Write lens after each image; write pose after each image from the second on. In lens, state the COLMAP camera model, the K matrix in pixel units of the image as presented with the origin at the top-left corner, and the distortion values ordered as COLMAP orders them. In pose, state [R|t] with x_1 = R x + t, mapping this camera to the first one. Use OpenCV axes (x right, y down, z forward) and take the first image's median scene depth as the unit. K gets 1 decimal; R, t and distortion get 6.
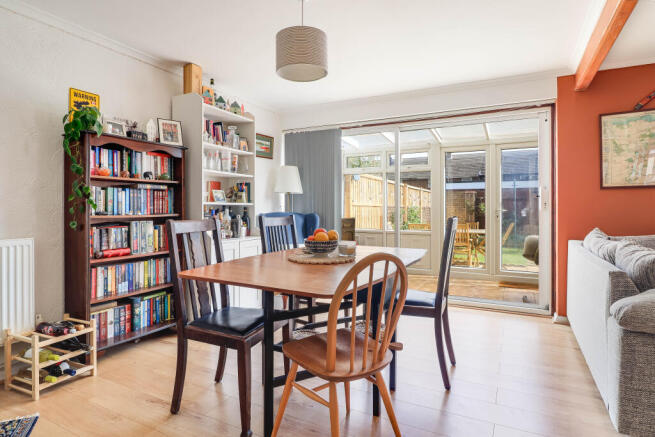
lens RADIAL K [[365.1, 0, 327.9], [0, 365.1, 208.0], [0, 0, 1]] dist [0.000628, -0.000056]
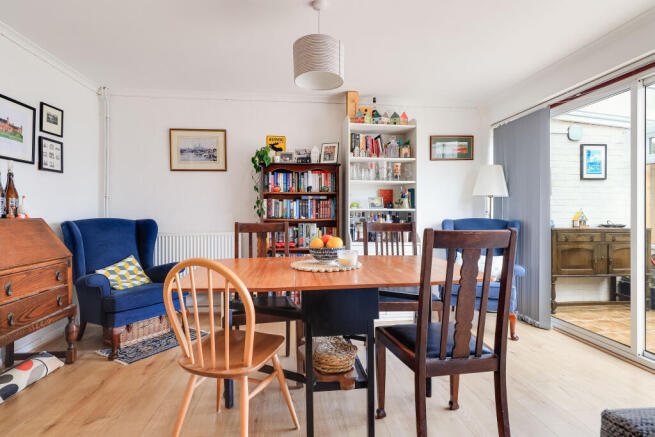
lens RADIAL K [[335.4, 0, 327.1], [0, 335.4, 215.3], [0, 0, 1]] dist [0.001855, 0.000090]
pose [[0.547141, 0.006513, -0.837015, 0.474712], [-0.001426, 0.999976, 0.006849, -0.001783], [0.837039, -0.002554, 0.547137, 0.327164]]
